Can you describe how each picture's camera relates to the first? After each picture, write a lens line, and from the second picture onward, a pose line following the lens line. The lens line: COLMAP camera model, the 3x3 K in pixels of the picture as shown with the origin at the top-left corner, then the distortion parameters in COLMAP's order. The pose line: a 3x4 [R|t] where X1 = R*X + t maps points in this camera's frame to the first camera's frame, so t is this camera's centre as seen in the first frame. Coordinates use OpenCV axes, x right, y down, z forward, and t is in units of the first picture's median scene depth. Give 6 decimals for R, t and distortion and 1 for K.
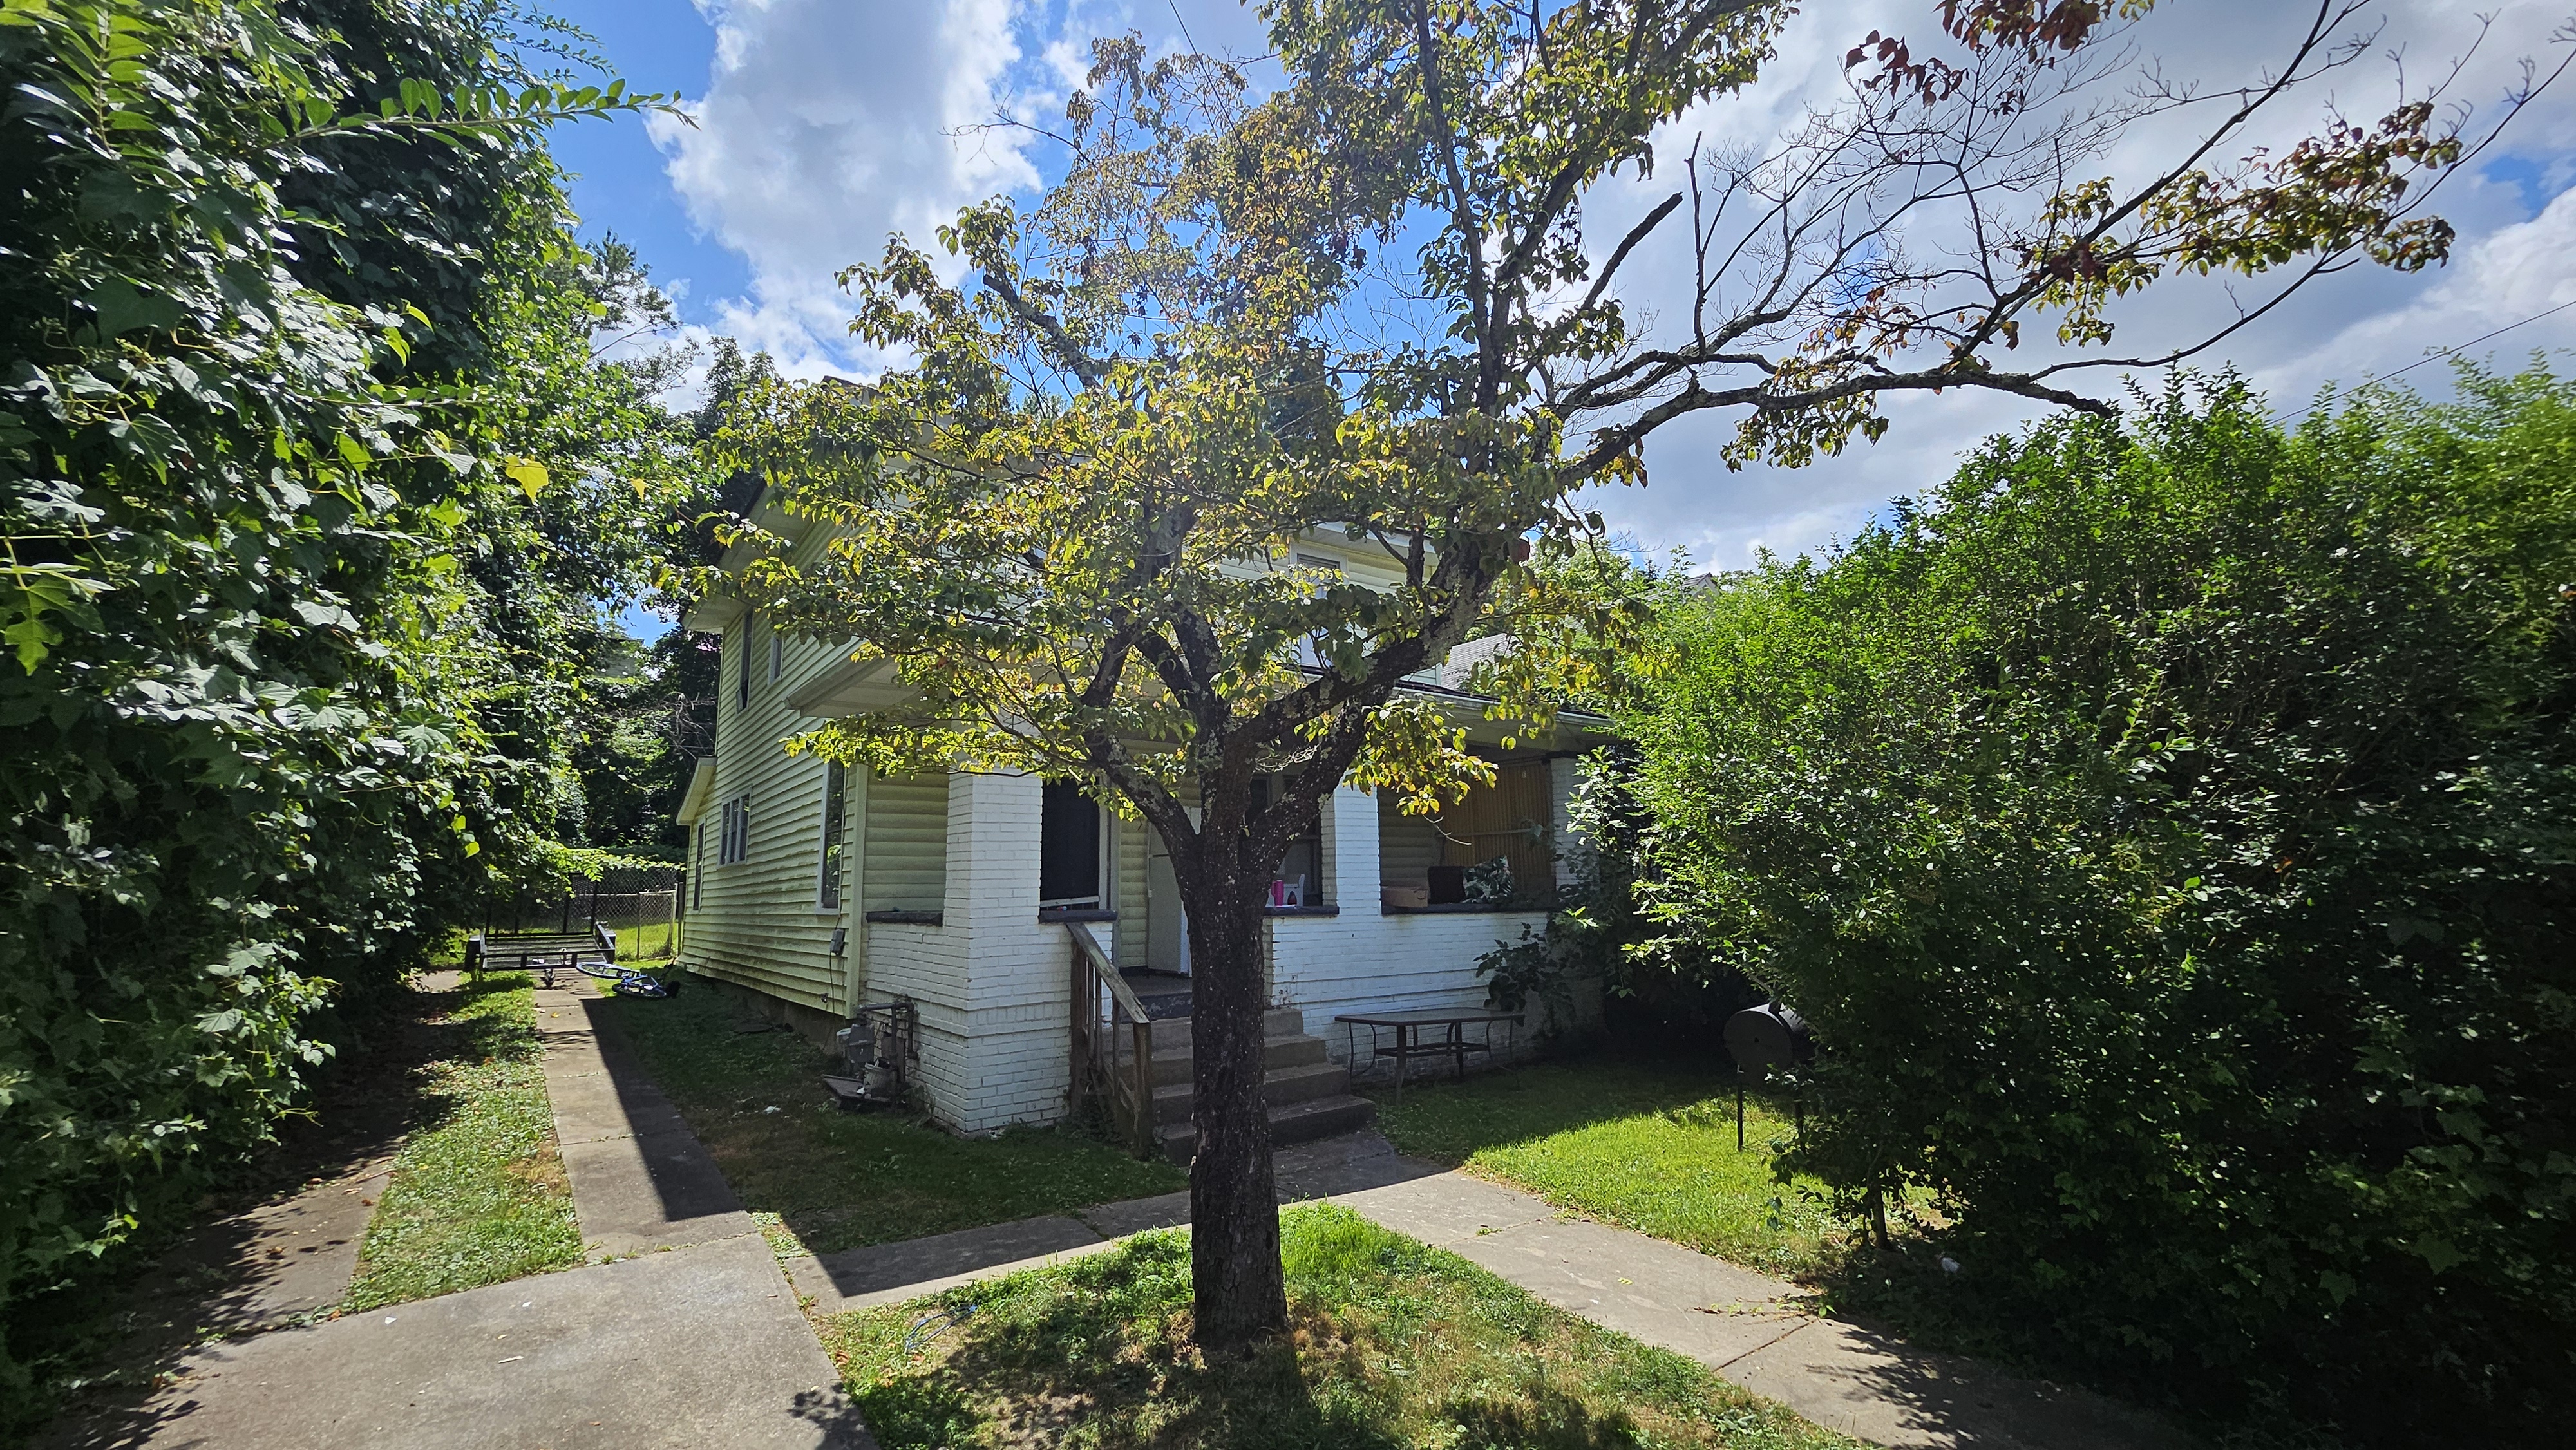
lens RADIAL K [[1029.3, 0, 1288.0], [0, 1029.3, 725.0], [0, 0, 1]] dist [-0.000089, -0.000027]
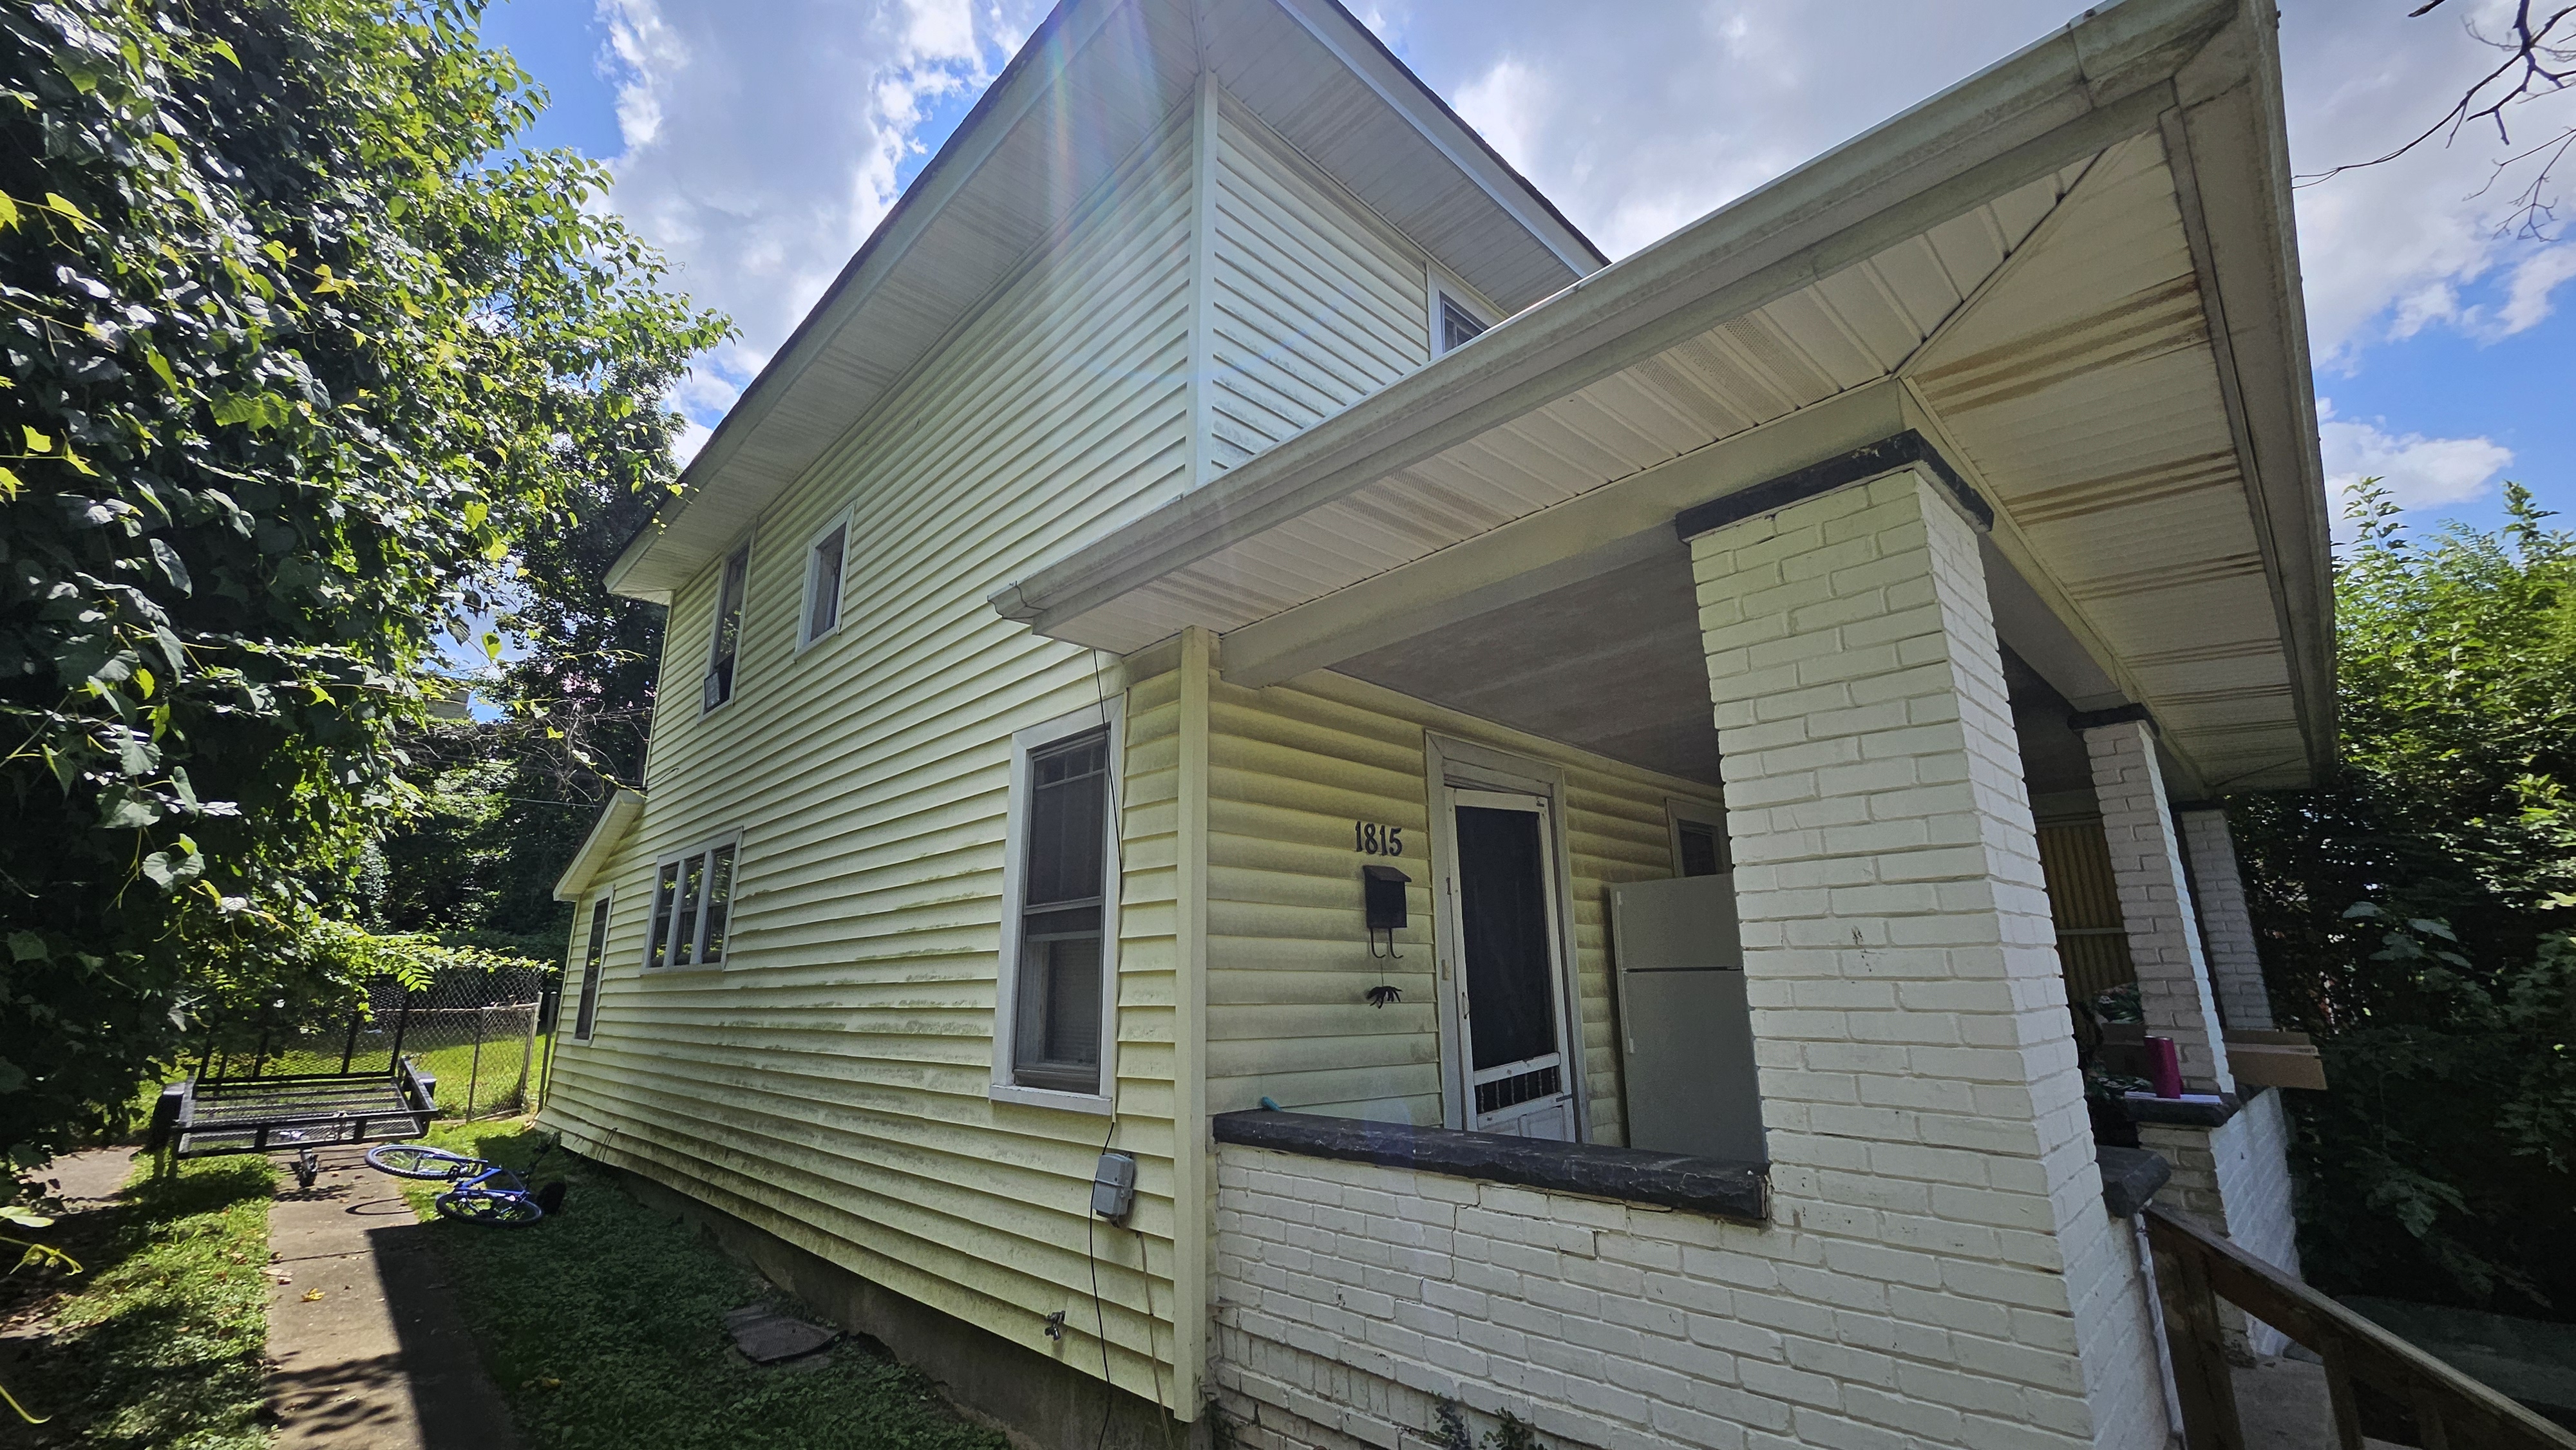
lens RADIAL K [[1019.8, 0, 1276.6], [0, 1019.8, 714.4], [0, 0, 1]] dist [-0.001380, -0.000315]
pose [[0.992514, 0.039761, 0.115479, -0.246691], [-0.027790, 0.994242, -0.103488, 0.038630], [-0.118928, 0.099504, 0.987904, 0.335822]]
